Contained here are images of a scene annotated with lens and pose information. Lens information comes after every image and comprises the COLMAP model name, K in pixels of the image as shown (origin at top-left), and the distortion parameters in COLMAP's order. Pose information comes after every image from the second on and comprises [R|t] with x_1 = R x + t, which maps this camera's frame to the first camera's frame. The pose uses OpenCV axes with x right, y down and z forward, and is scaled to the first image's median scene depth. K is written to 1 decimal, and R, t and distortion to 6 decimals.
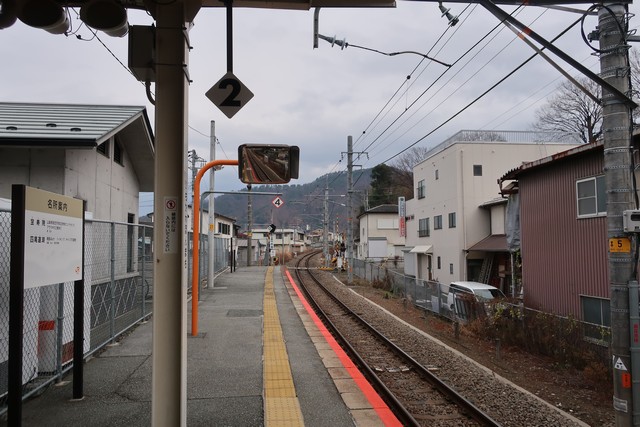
lens RADIAL K [[521.8, 0, 319.4], [0, 521.8, 216.9], [0, 0, 1]] dist [0.037336, 0.002879]
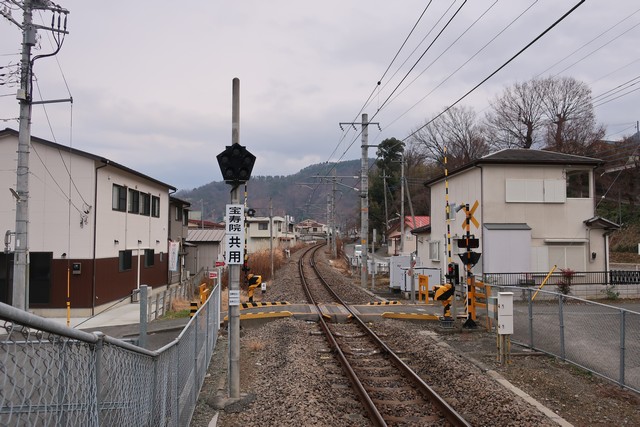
lens RADIAL K [[521.8, 0, 320.9], [0, 521.8, 214.0], [0, 0, 1]] dist [0.037336, 0.002879]
pose [[0.999357, 0.006686, 0.035232, -0.029695], [-0.006986, 0.999940, 0.008405, 0.017770], [-0.035174, -0.008645, 0.999344, 0.356969]]
